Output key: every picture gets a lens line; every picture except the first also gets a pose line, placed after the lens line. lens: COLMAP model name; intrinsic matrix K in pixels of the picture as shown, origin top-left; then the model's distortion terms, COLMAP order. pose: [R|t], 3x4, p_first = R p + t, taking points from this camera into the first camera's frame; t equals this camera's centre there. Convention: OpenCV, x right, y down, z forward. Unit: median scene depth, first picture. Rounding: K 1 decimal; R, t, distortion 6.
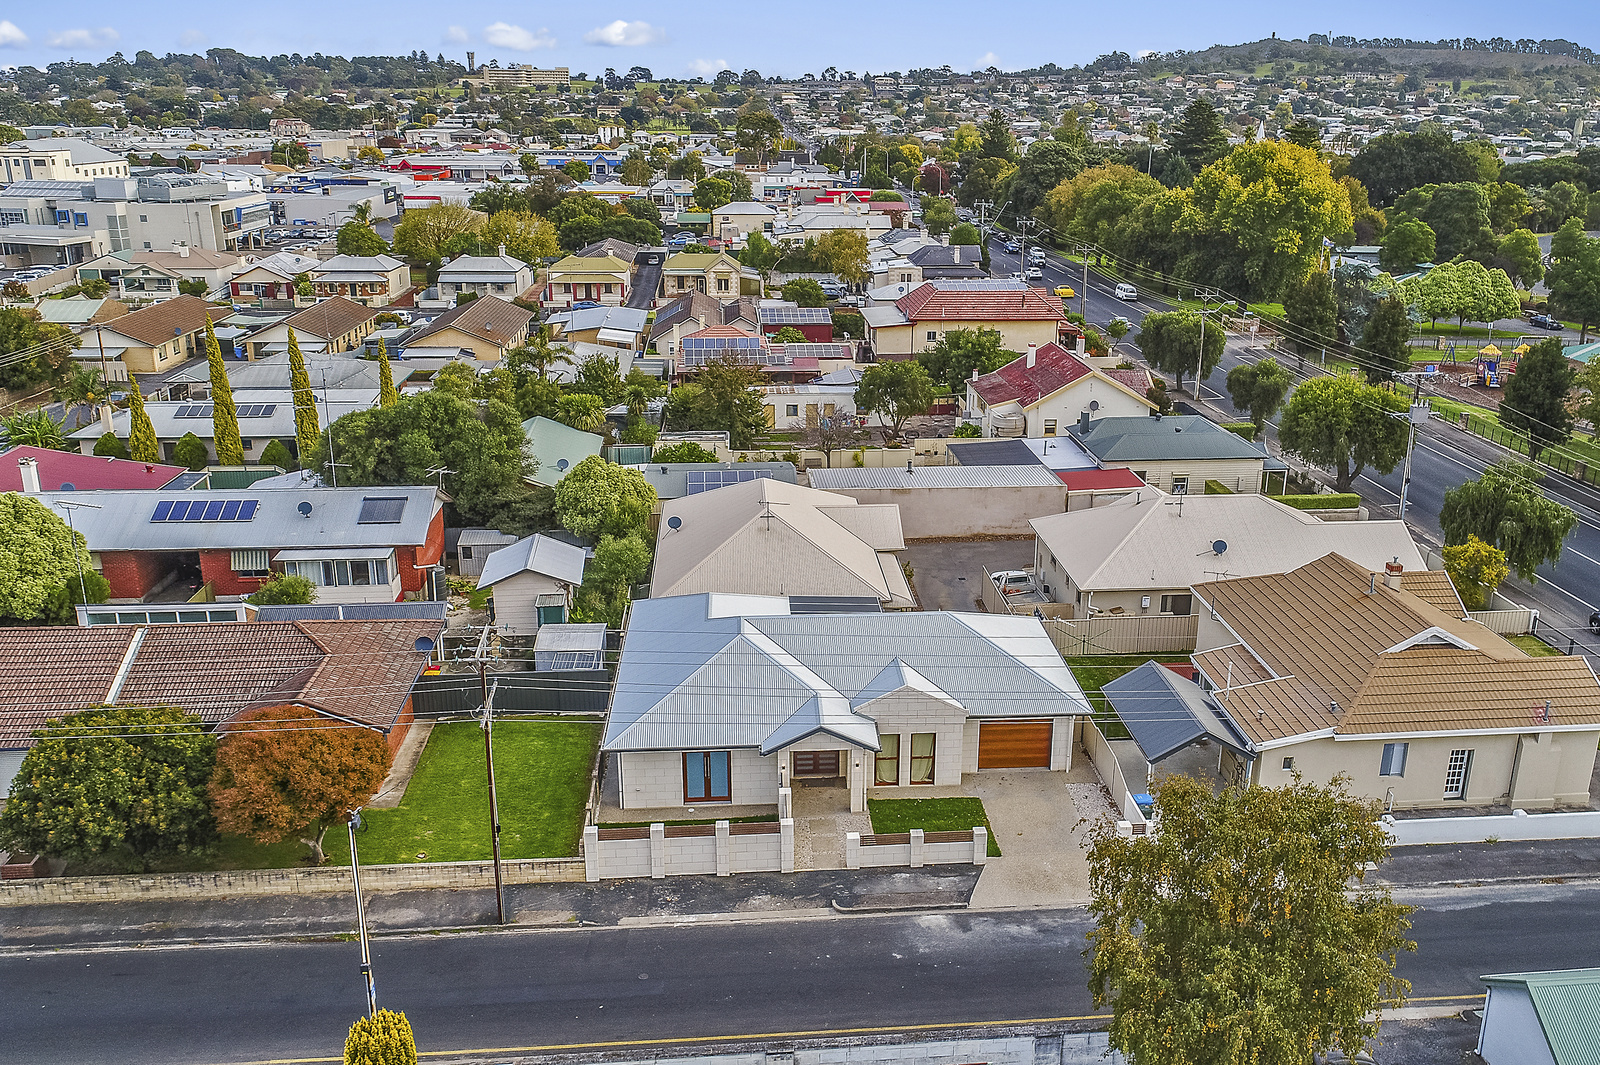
lens RADIAL K [[1394.7, 0, 800.0], [0, 1394.7, 532.5], [0, 0, 1]] dist [-0.001991, -0.002065]
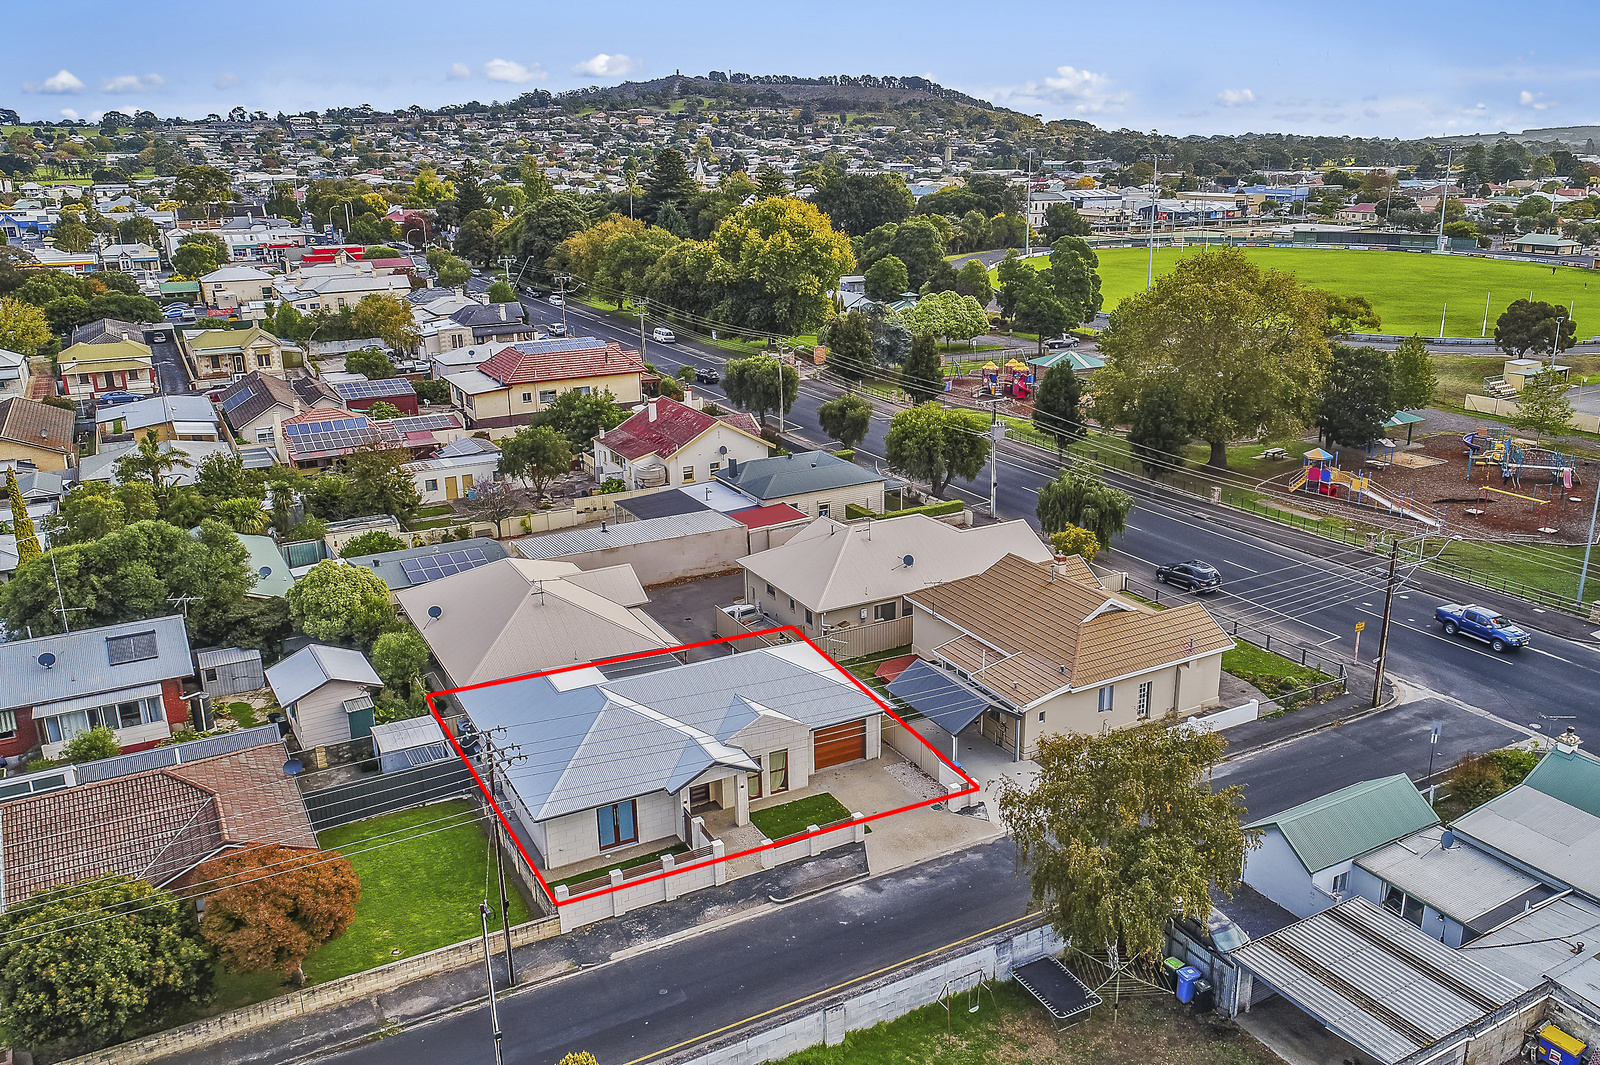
lens RADIAL K [[1342.2, 0, 868.9], [0, 1342.2, 534.3], [0, 0, 1]] dist [0.000324, -0.000470]
pose [[0.903725, -0.139447, 0.404767, -0.145030], [0.144202, 0.989368, 0.018888, -0.027422], [-0.403097, 0.041299, 0.914225, -0.059268]]
